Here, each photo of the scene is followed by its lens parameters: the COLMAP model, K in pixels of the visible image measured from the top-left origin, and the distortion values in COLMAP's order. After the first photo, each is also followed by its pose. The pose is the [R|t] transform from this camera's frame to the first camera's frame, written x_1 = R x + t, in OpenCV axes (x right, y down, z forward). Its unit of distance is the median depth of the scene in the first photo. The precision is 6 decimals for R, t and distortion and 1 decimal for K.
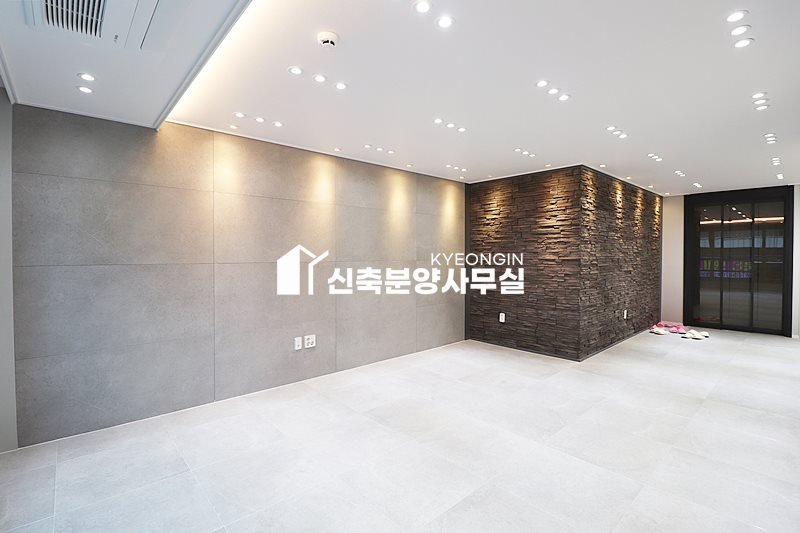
lens RADIAL K [[369.5, 0, 397.0], [0, 369.5, 258.6], [0, 0, 1]] dist [-0.006365, -0.009994]
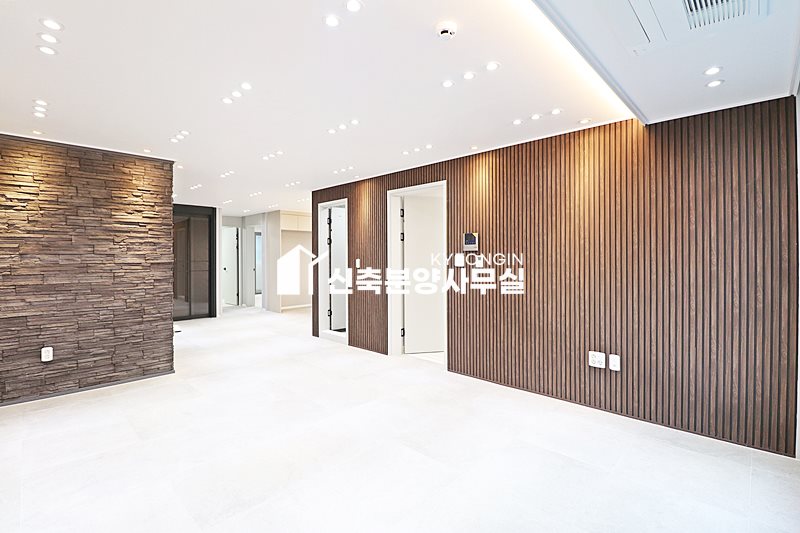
lens RADIAL K [[369.5, 0, 398.0], [0, 369.5, 260.3], [0, 0, 1]] dist [-0.006365, -0.009994]
pose [[-0.064881, -0.007119, 0.997868, -0.450250], [0.013973, 0.999870, 0.008042, -0.002684], [-0.997795, 0.014465, -0.064774, 0.478808]]
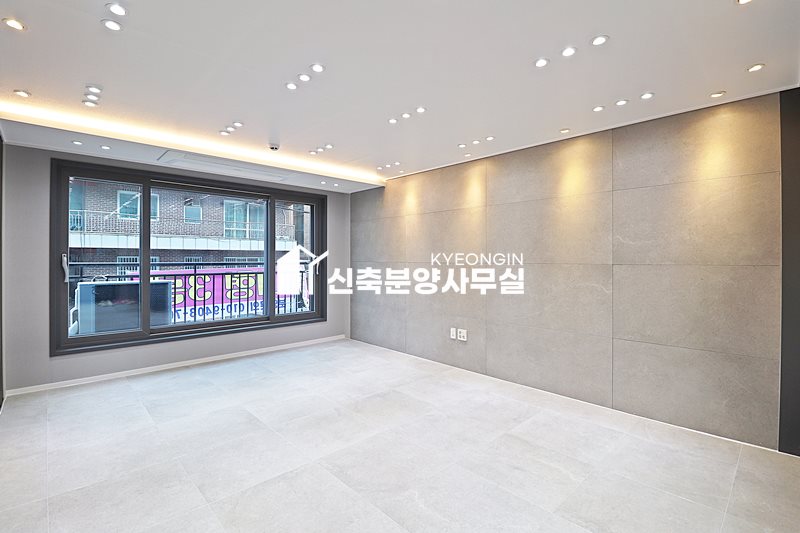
lens RADIAL K [[369.5, 0, 397.2], [0, 369.5, 261.0], [0, 0, 1]] dist [-0.006365, -0.009994]
pose [[0.027362, 0.007201, -0.999600, 0.718803], [-0.011210, 0.999913, 0.006897, -0.002027], [0.999563, 0.011017, 0.027440, 0.645079]]
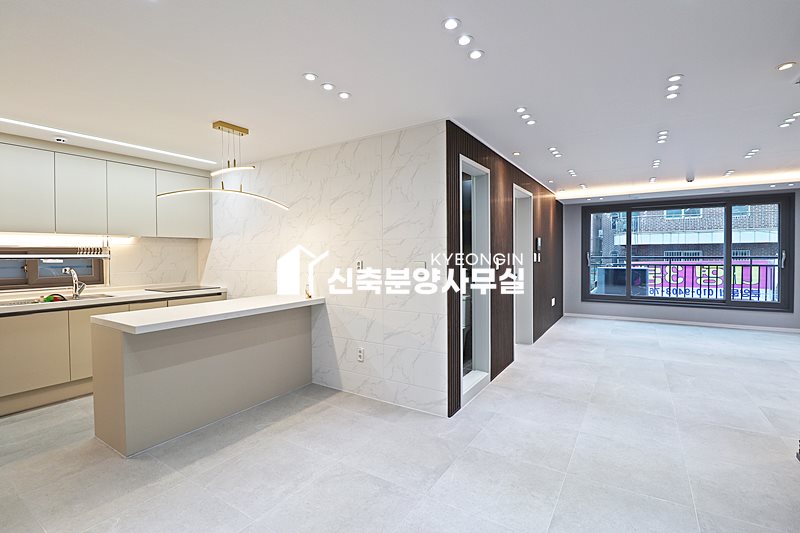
lens RADIAL K [[369.5, 0, 400.3], [0, 369.5, 260.0], [0, 0, 1]] dist [-0.006365, -0.009994]
pose [[-0.964135, 0.014487, -0.265016, 1.138226], [0.007987, 0.999641, 0.025585, -0.018228], [0.265291, 0.022551, -0.963905, 1.295549]]
